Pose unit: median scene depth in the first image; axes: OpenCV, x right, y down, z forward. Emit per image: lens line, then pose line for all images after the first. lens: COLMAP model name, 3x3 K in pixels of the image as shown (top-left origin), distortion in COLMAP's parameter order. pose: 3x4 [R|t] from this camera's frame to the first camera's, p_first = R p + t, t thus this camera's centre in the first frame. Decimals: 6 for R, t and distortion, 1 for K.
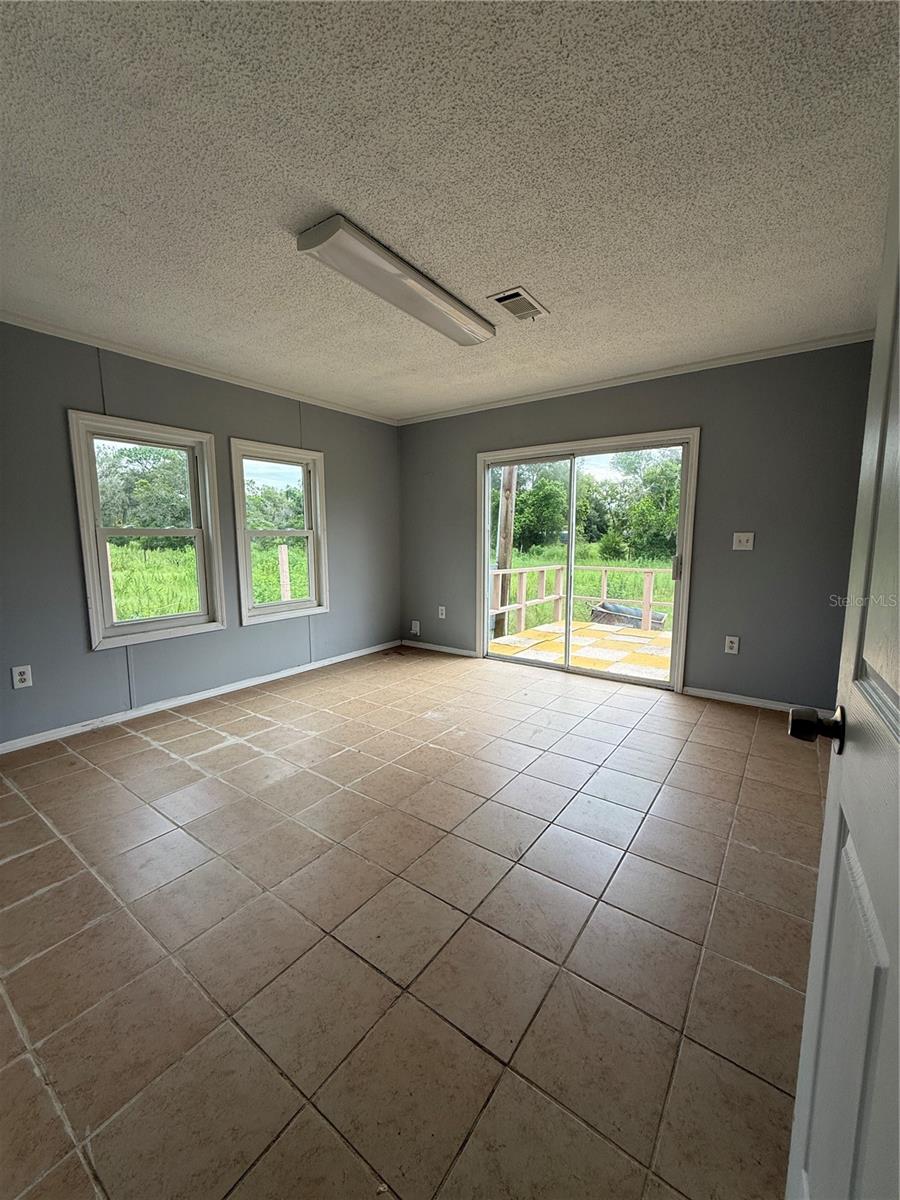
lens RADIAL K [[476.2, 0, 451.4], [0, 476.2, 595.8], [0, 0, 1]] dist [-0.000894, -0.000069]
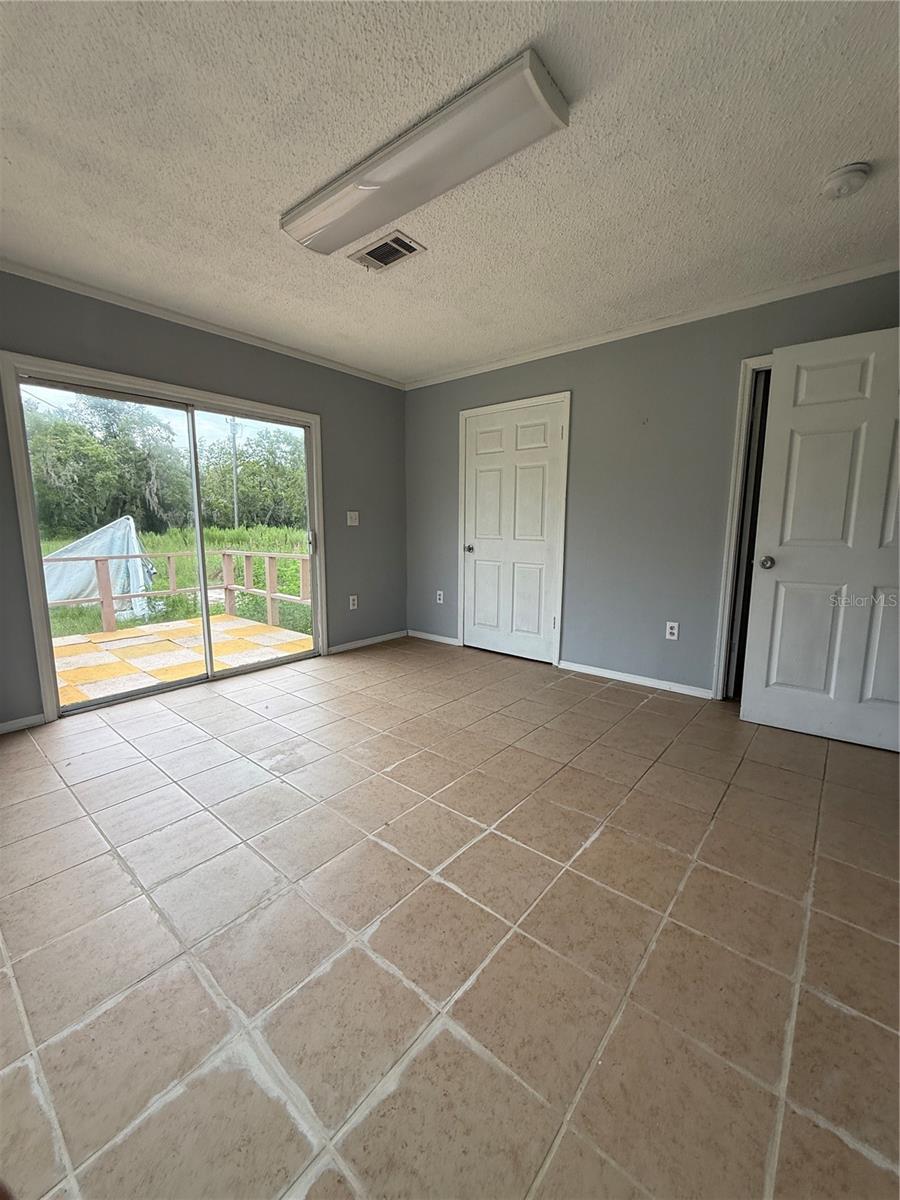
lens RADIAL K [[476.2, 0, 450.8], [0, 476.2, 596.7], [0, 0, 1]] dist [-0.000894, -0.000069]
pose [[0.073498, -0.148840, 0.986126, -0.590974], [0.119113, 0.983033, 0.139495, -0.051867], [-0.990157, 0.107208, 0.089980, 0.603508]]
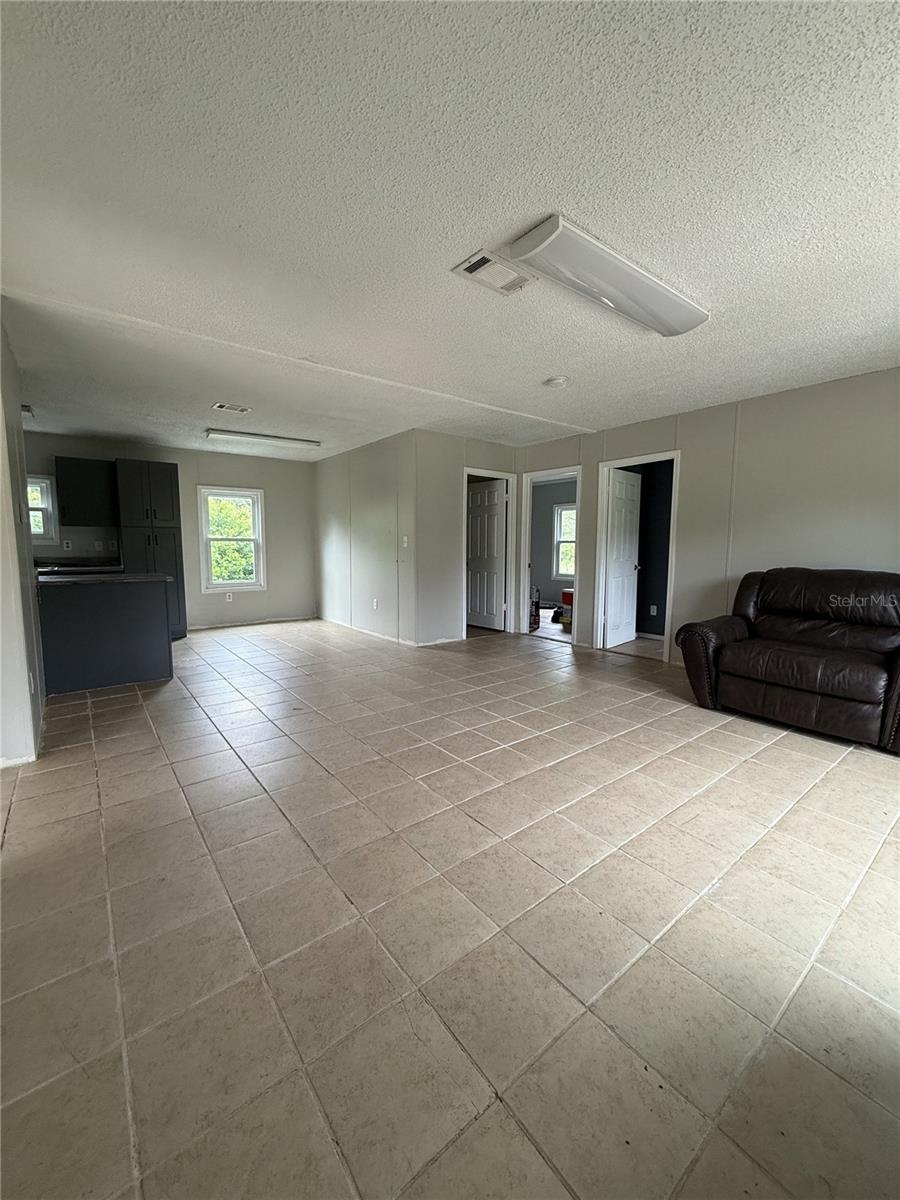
lens RADIAL K [[476.2, 0, 455.2], [0, 476.2, 600.5], [0, 0, 1]] dist [-0.000894, -0.000069]
pose [[0.265167, -0.101591, 0.958835, -0.639113], [0.116402, 0.990534, 0.072759, -0.058284], [-0.957150, 0.092317, 0.274483, 0.636618]]
